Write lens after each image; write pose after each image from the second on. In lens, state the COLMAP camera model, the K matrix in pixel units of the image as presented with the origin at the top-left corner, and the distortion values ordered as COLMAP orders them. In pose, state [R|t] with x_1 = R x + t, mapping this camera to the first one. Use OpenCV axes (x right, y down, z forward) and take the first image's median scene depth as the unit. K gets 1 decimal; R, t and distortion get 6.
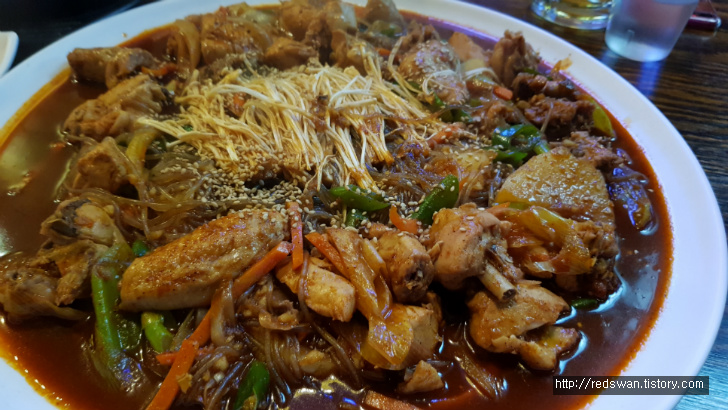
lens RADIAL K [[565.3, 0, 364.0], [0, 565.3, 205.0], [0, 0, 1]] dist [0.063442, -0.002171]
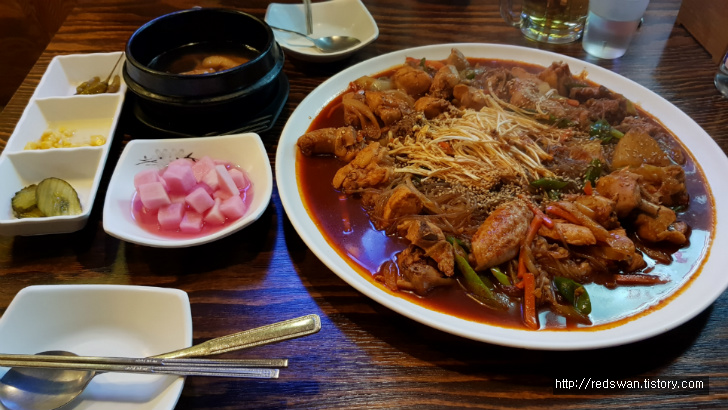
lens RADIAL K [[557.2, 0, 364.0], [0, 557.2, 205.0], [0, 0, 1]] dist [-0.003007, -0.002962]
pose [[0.955112, -0.244335, 0.167514, -0.794764], [0.243364, 0.969570, 0.026622, -0.122341], [-0.168921, 0.015340, 0.985510, -0.548134]]
